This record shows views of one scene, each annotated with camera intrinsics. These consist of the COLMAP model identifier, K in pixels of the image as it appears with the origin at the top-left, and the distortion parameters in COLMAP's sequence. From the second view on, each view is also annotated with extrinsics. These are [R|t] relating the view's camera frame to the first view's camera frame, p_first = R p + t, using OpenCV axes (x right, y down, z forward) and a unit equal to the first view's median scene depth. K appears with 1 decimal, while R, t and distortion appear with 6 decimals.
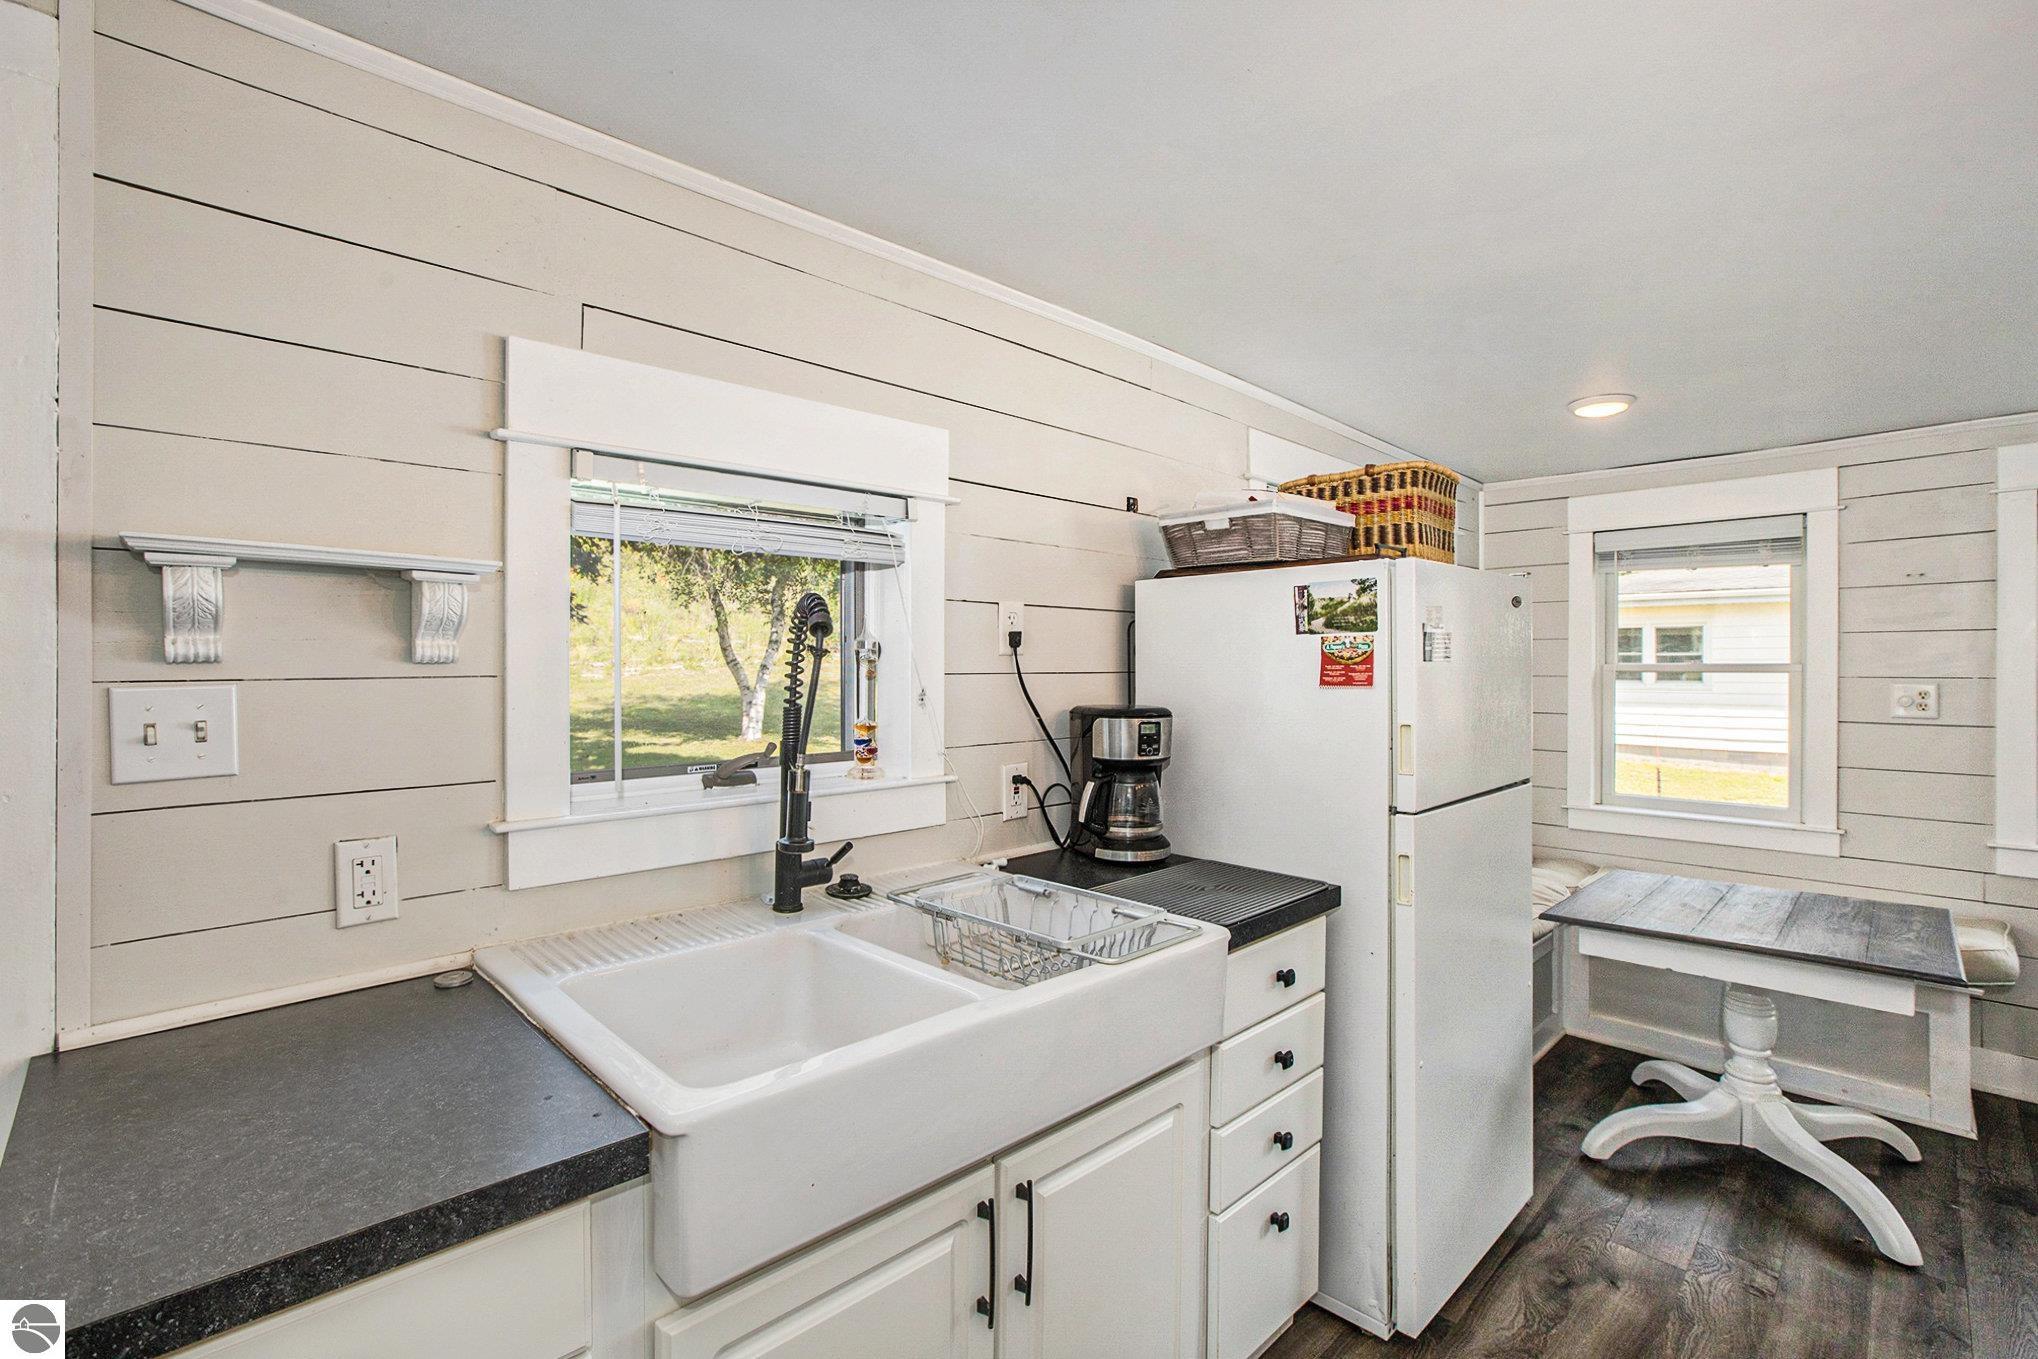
lens RADIAL K [[937.9, 0, 983.3], [0, 937.9, 668.8], [0, 0, 1]] dist [-0.002133, 0.000303]
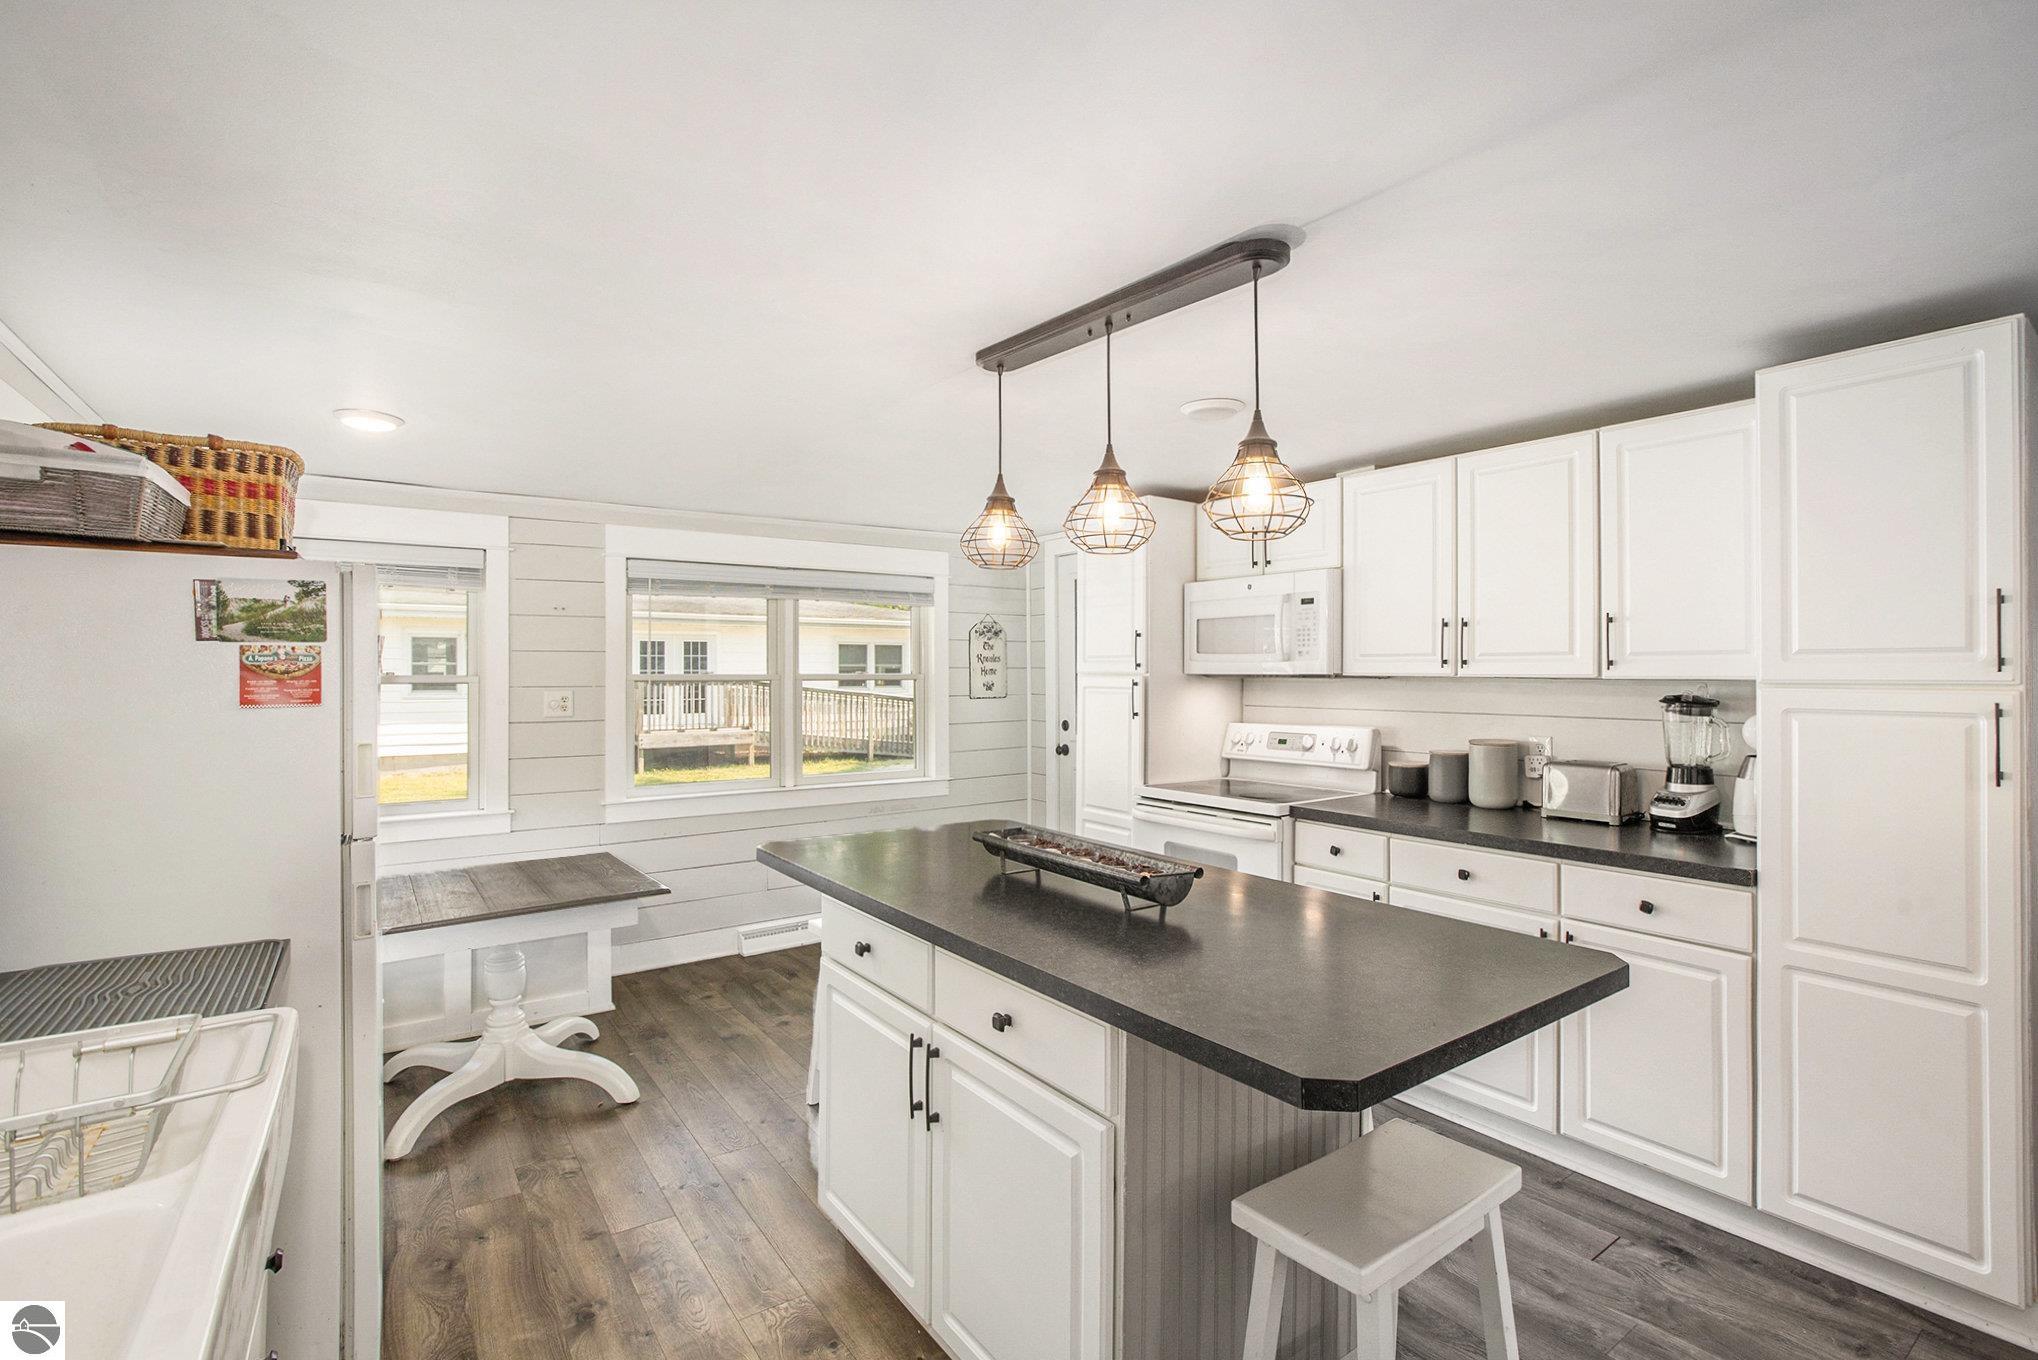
lens RADIAL K [[953.6, 0, 1042.1], [0, 953.6, 673.4], [0, 0, 1]] dist [-0.002361, 0.019038]
pose [[0.147337, -0.001519, 0.989085, -0.360020], [0.006681, 0.999978, 0.000541, -0.005364], [-0.989064, 0.006528, 0.147344, 0.181243]]
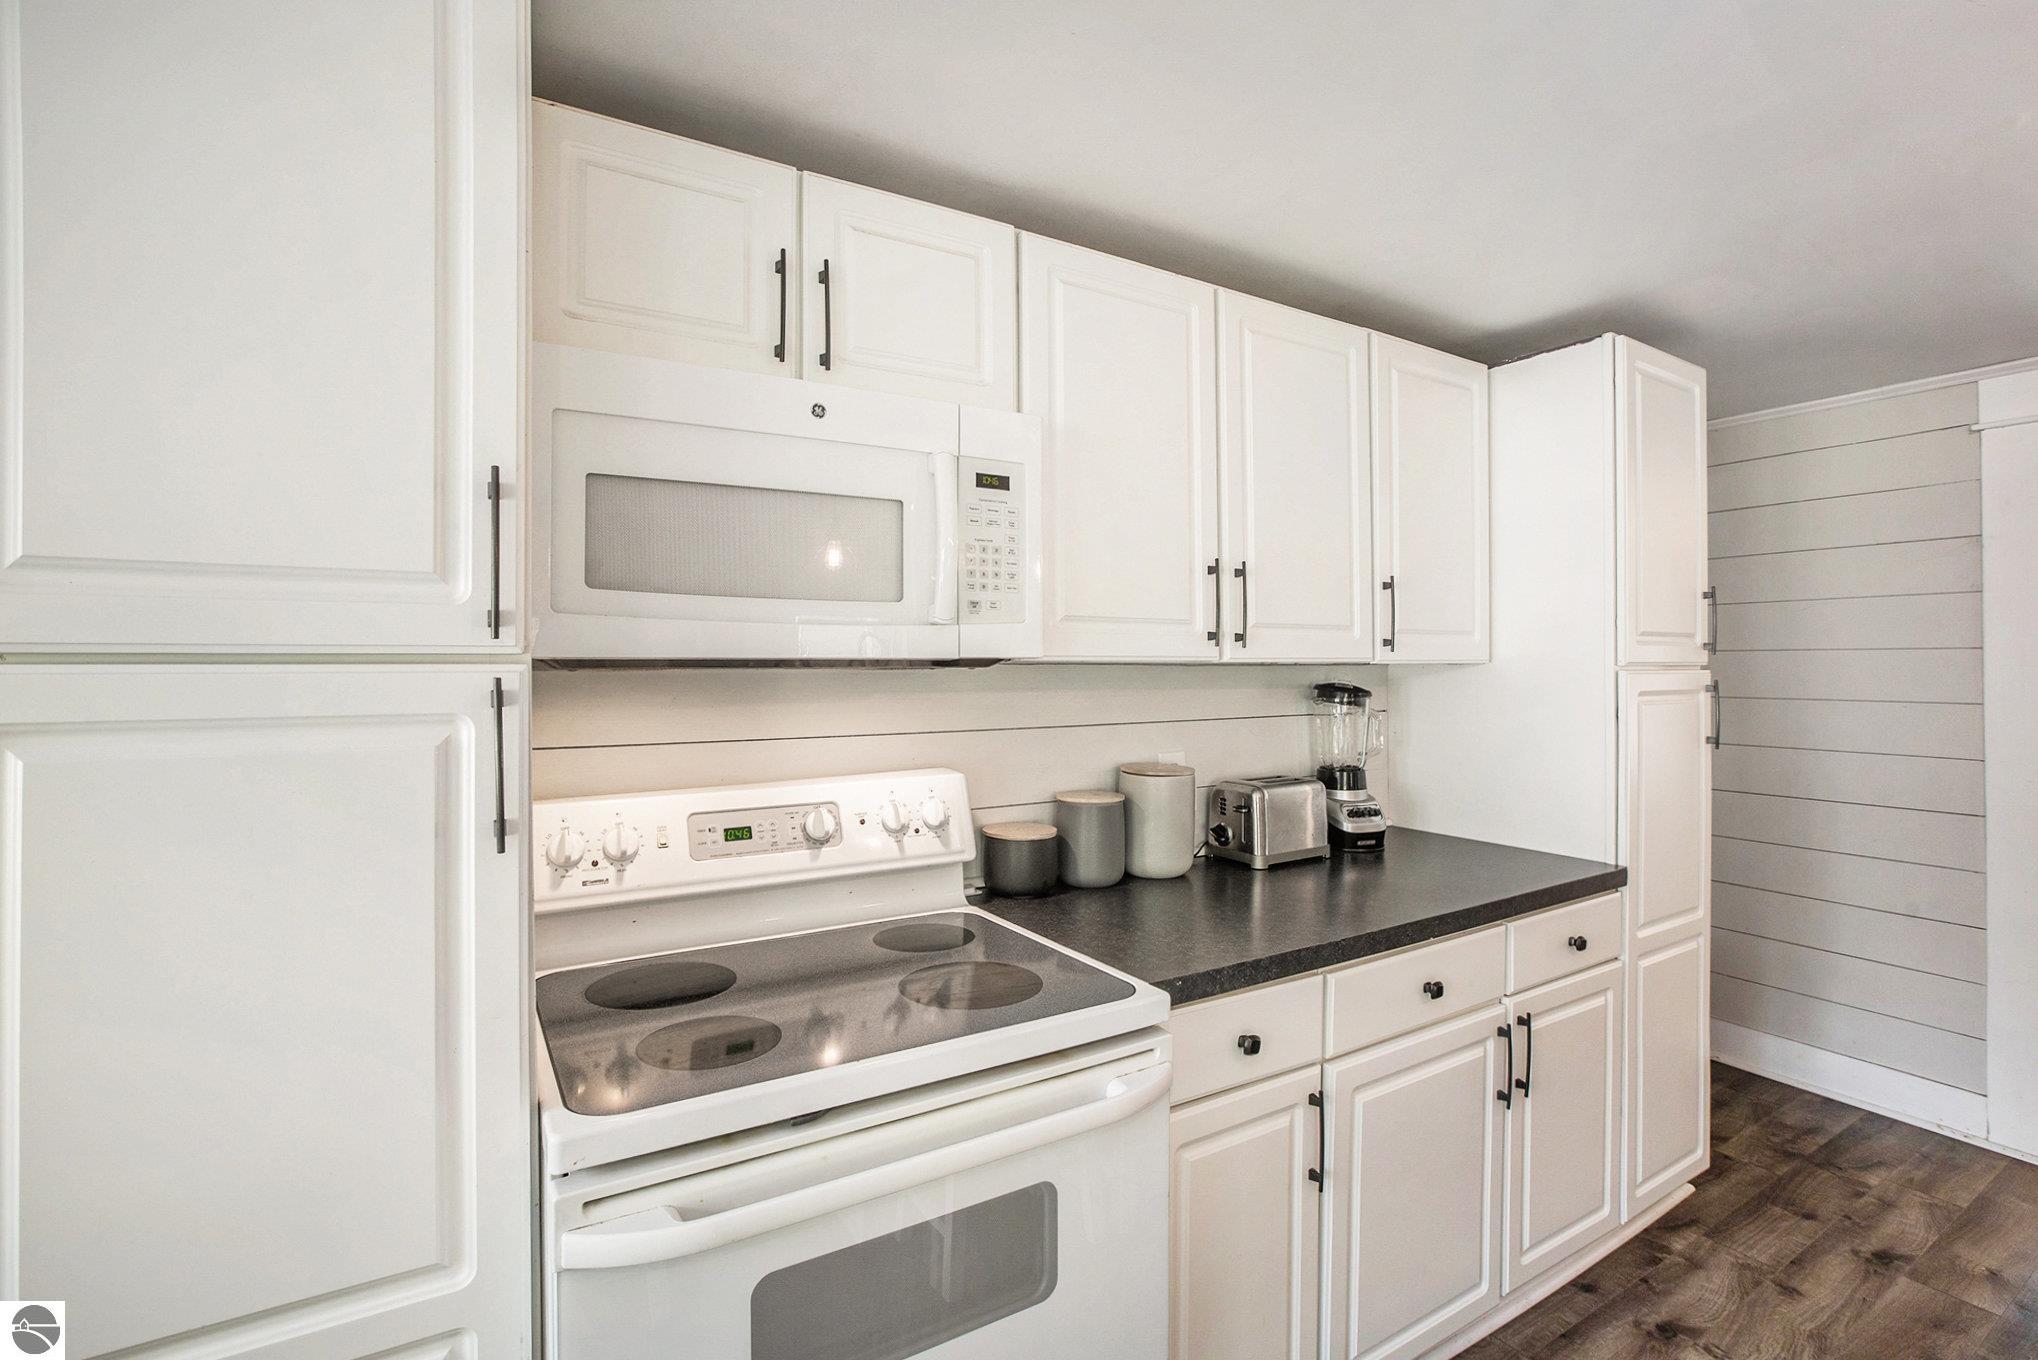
lens RADIAL K [[953.6, 0, 1042.1], [0, 953.6, 673.4], [0, 0, 1]] dist [-0.002361, 0.019038]
pose [[-0.980423, 0.008266, 0.196728, 1.357315], [0.009303, 0.999947, 0.004344, 0.012287], [-0.196682, 0.006089, -0.980448, 0.700721]]
